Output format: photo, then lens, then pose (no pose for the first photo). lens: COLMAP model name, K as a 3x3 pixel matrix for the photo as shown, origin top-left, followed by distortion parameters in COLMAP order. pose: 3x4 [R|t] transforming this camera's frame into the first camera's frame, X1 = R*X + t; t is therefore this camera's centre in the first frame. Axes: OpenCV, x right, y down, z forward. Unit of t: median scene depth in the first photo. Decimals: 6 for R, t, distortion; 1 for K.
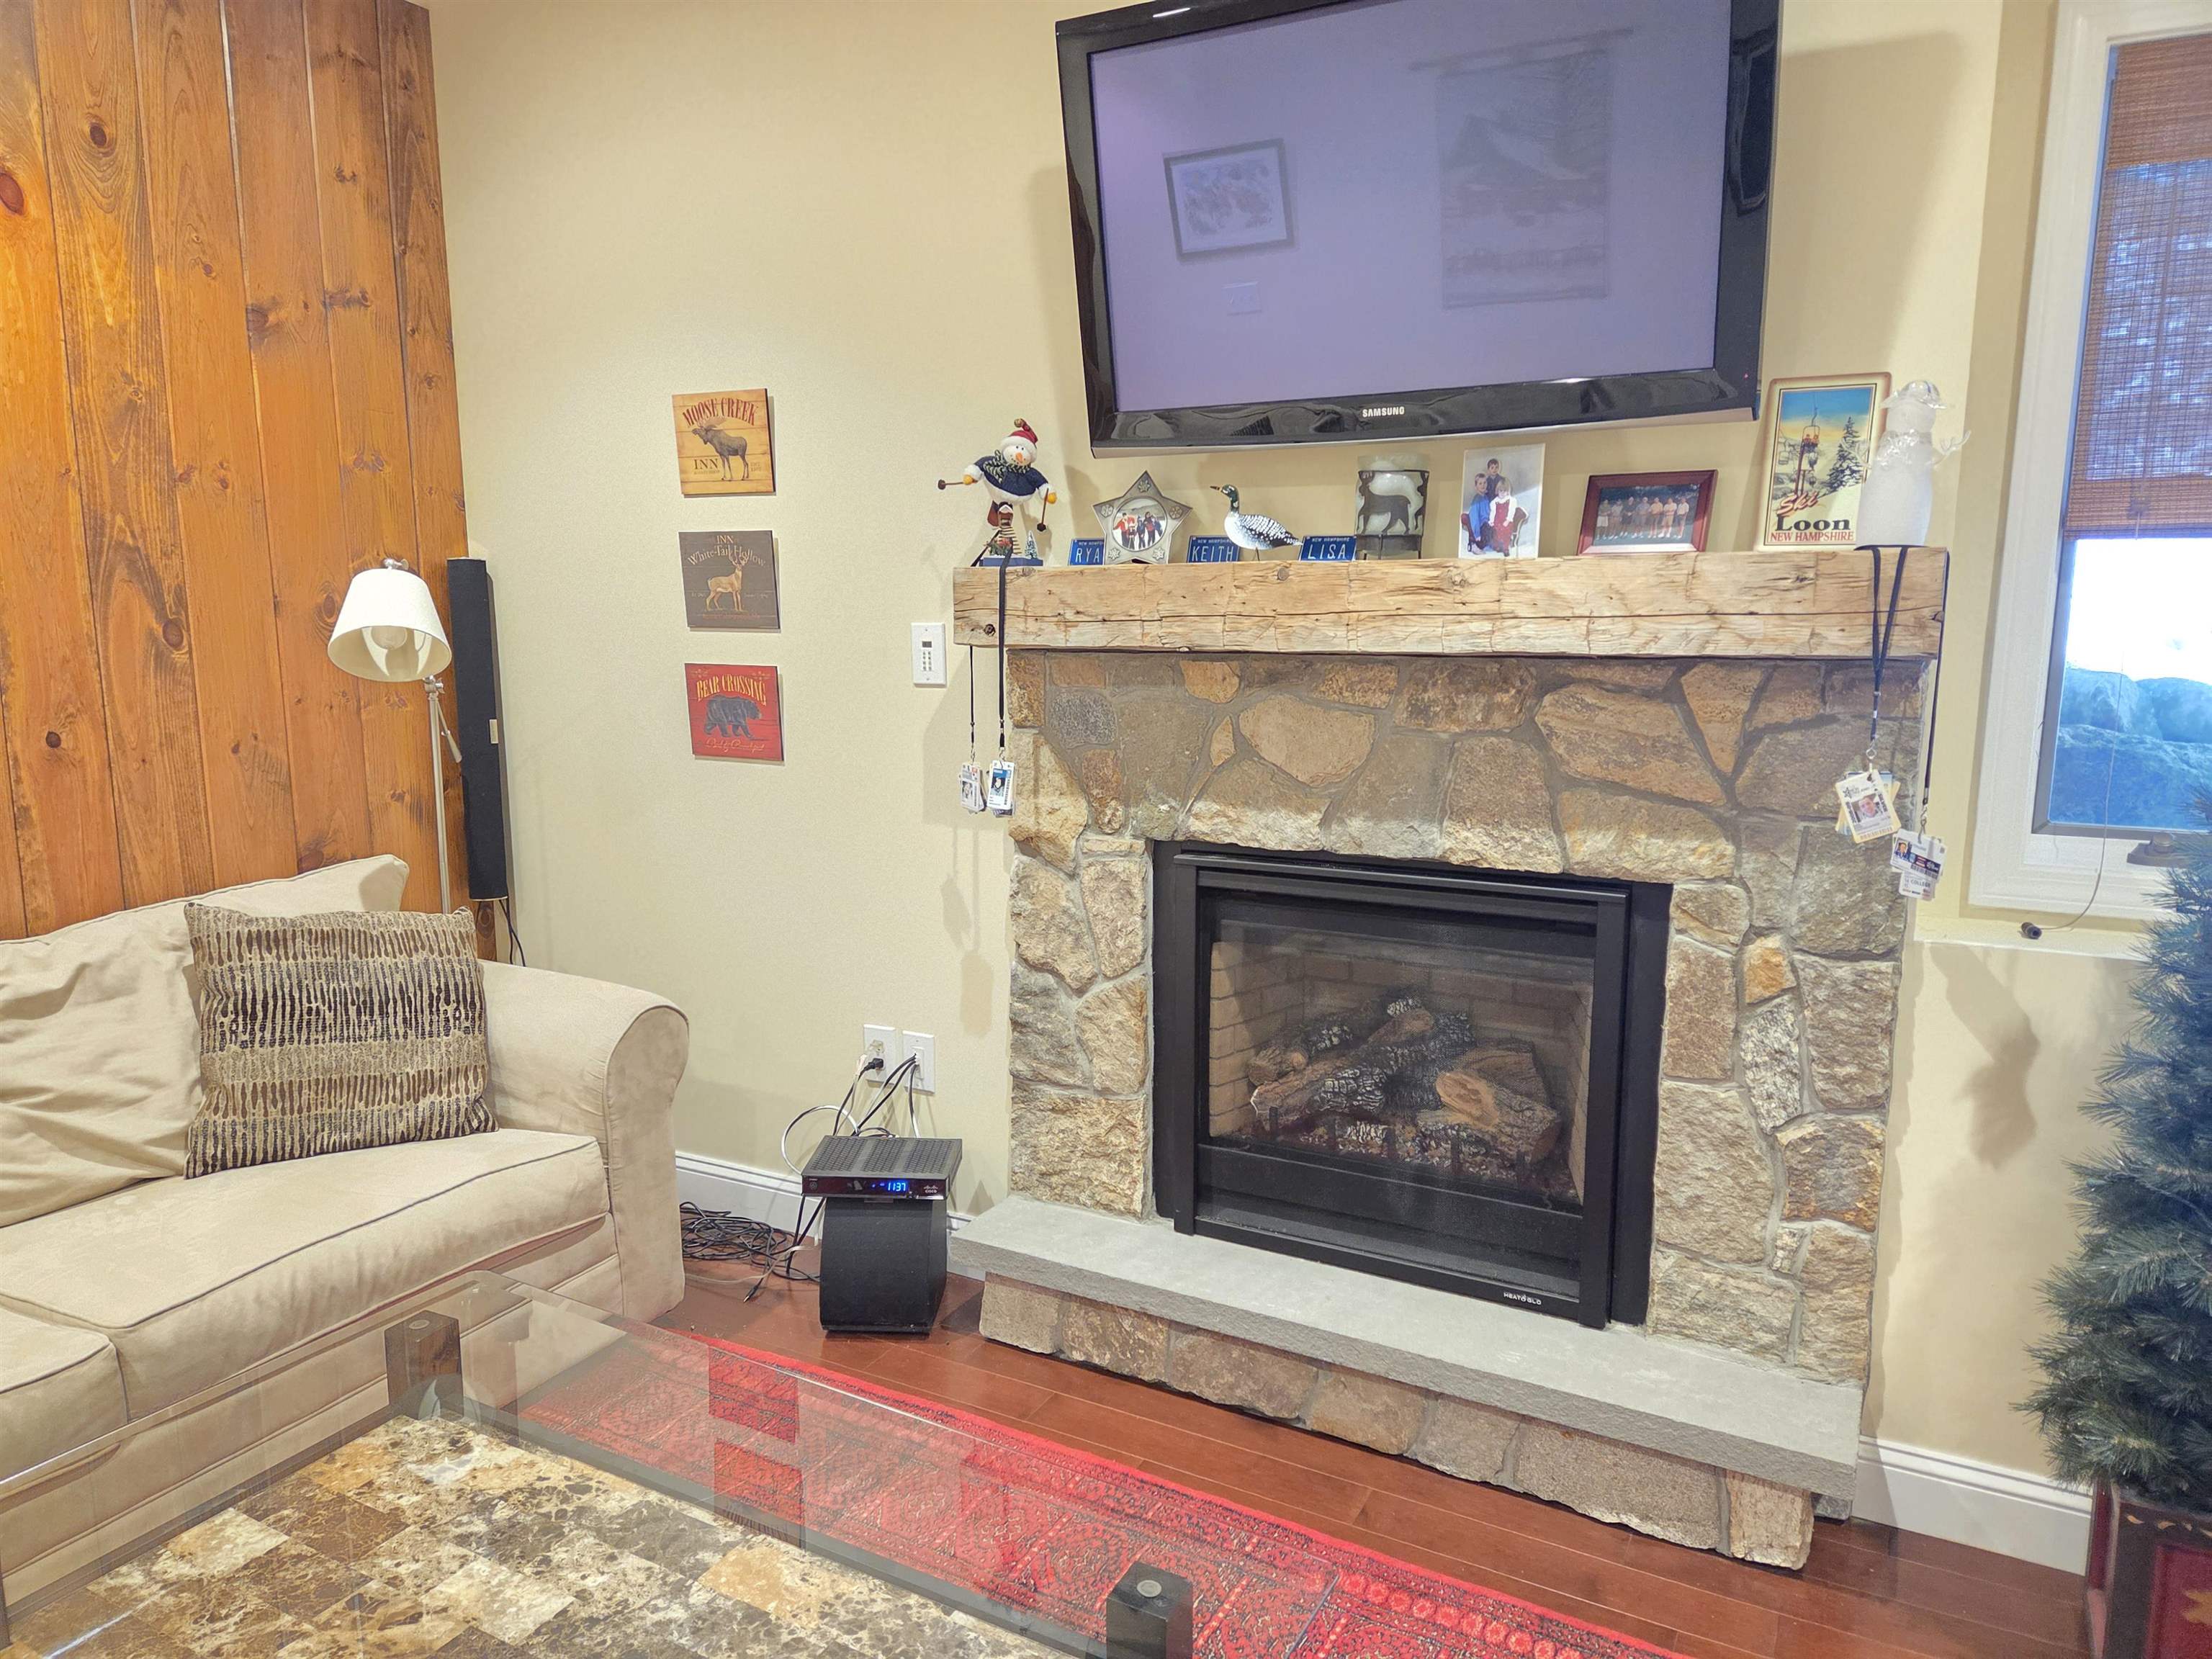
lens RADIAL K [[1470.8, 0, 1114.3], [0, 1470.8, 833.1], [0, 0, 1]] dist [0.098486, -0.098504]
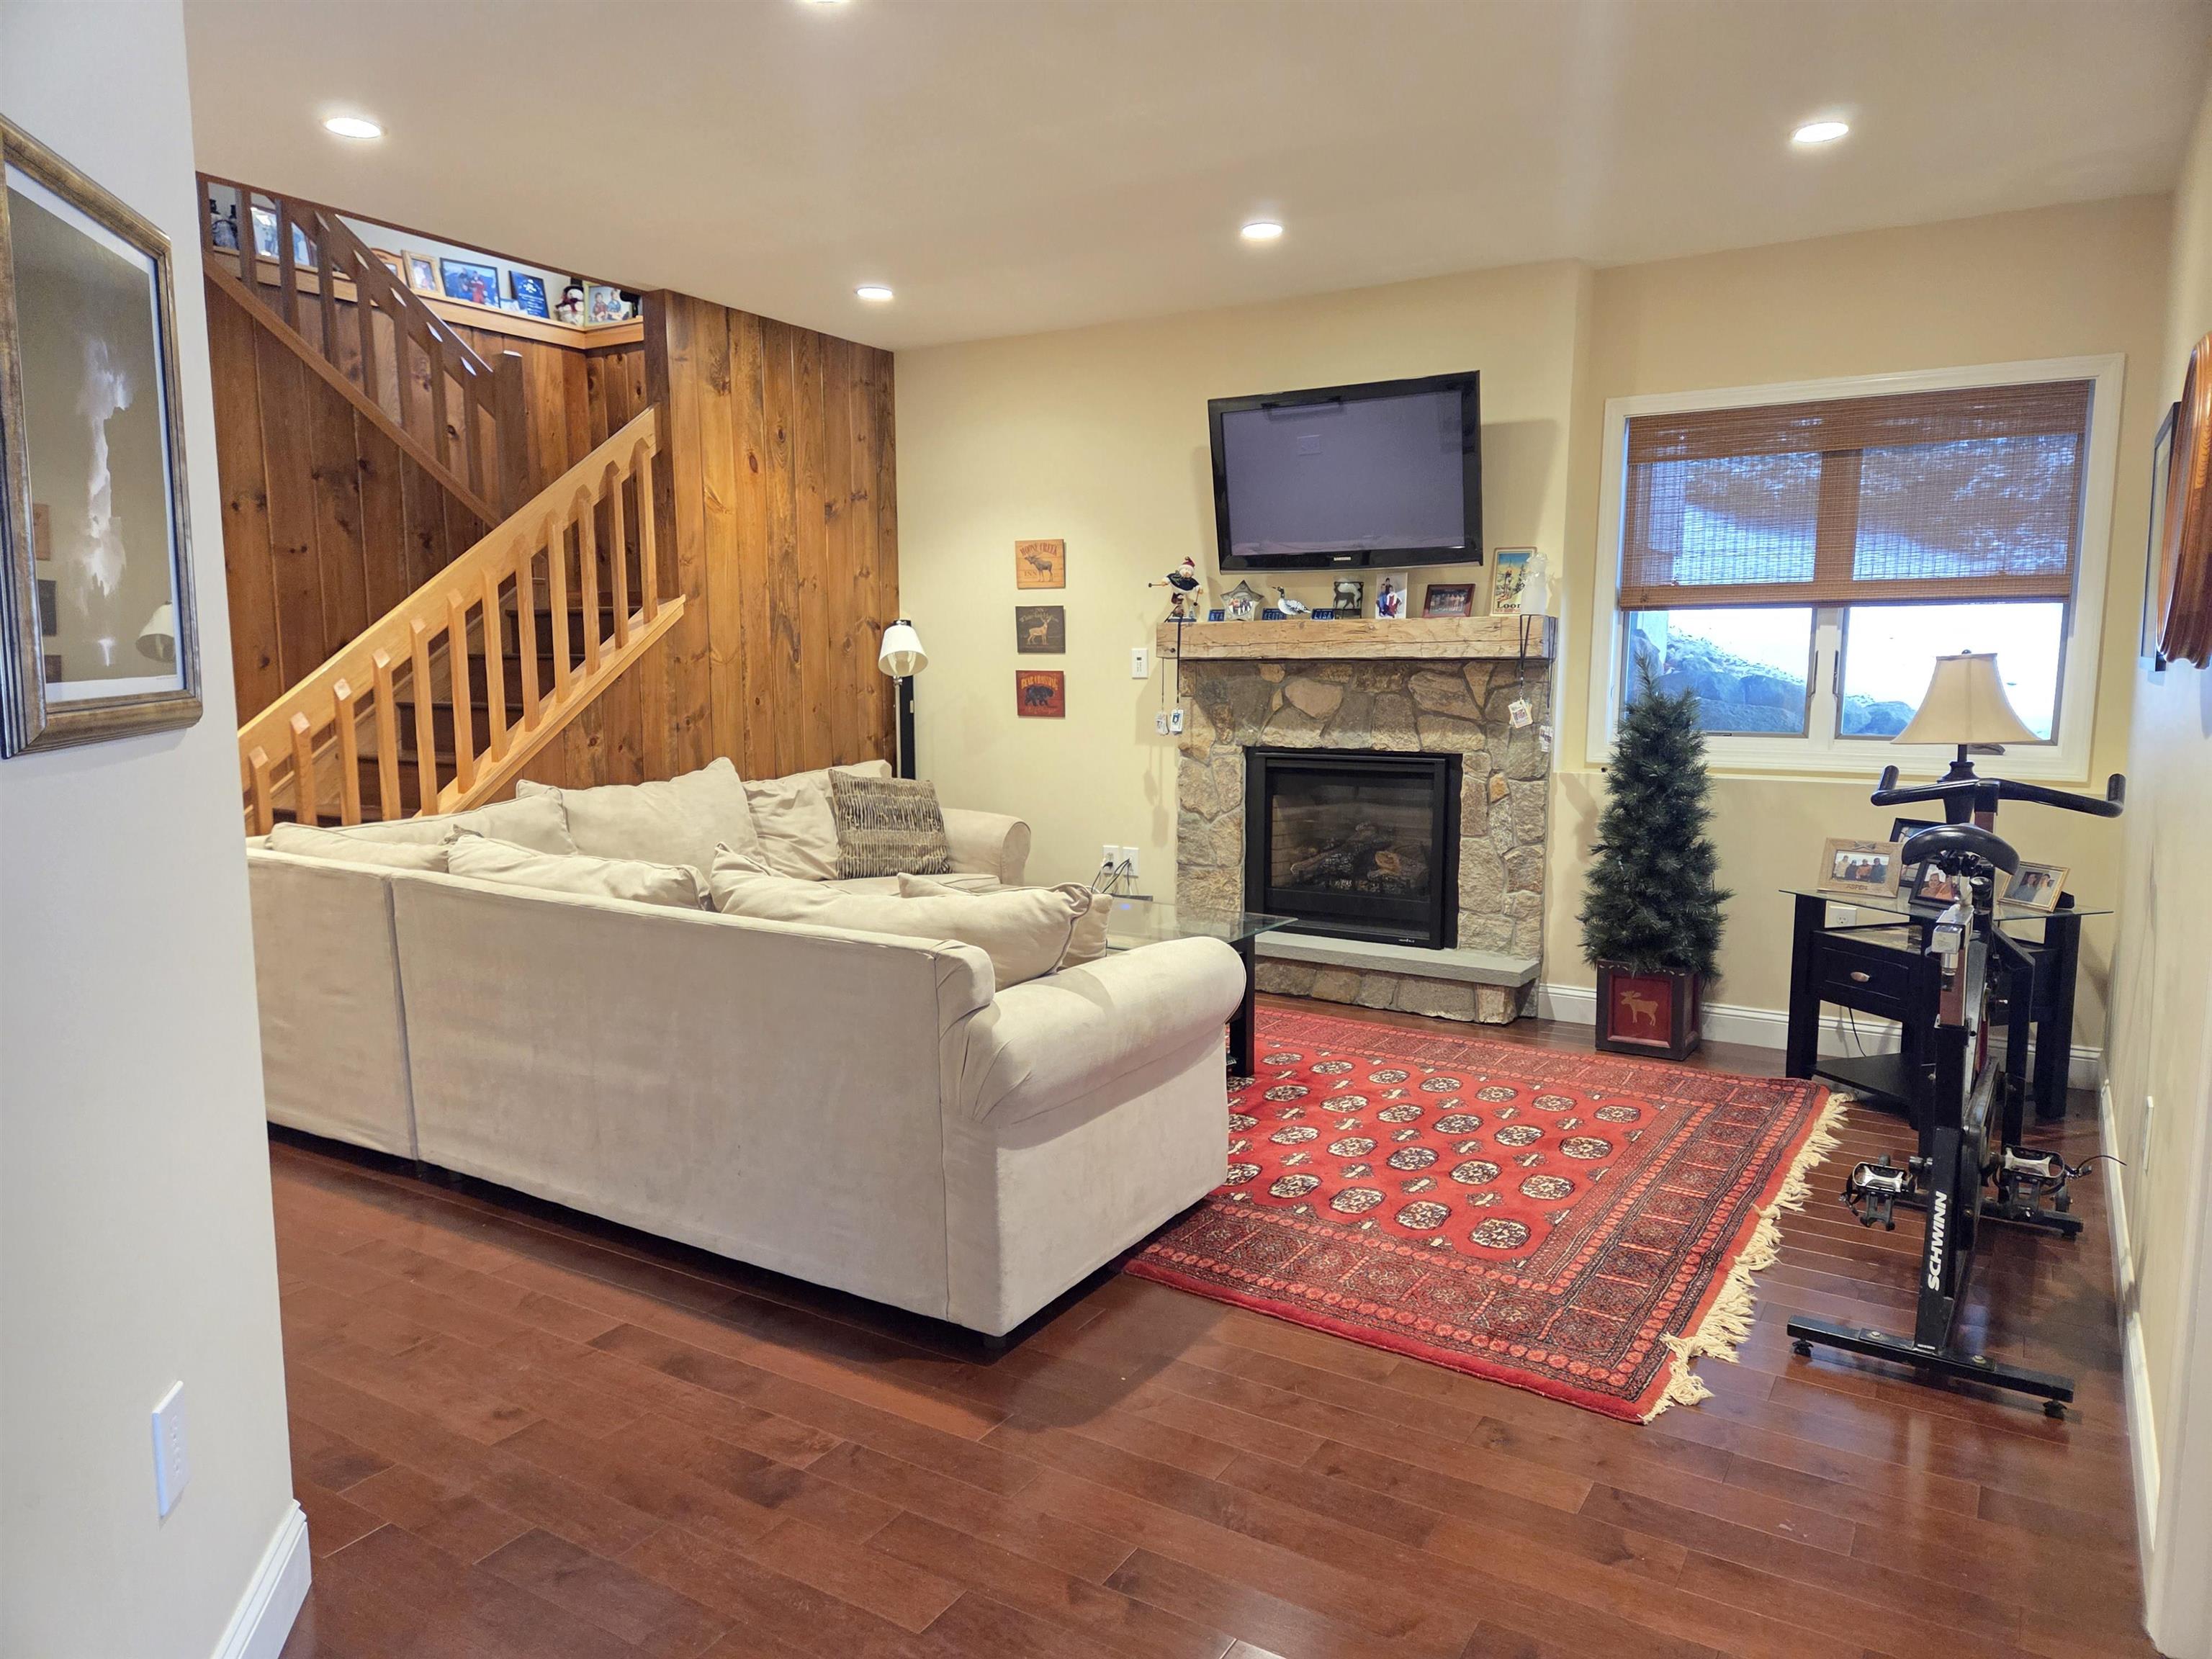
lens RADIAL K [[1470.8, 0, 1114.3], [0, 1470.8, 833.1], [0, 0, 1]] dist [0.098486, -0.098504]
pose [[0.997907, 0.006232, -0.064369, -0.028040], [-0.008208, 0.999502, -0.030479, 0.210554], [0.064146, 0.030944, 0.997461, -1.241845]]
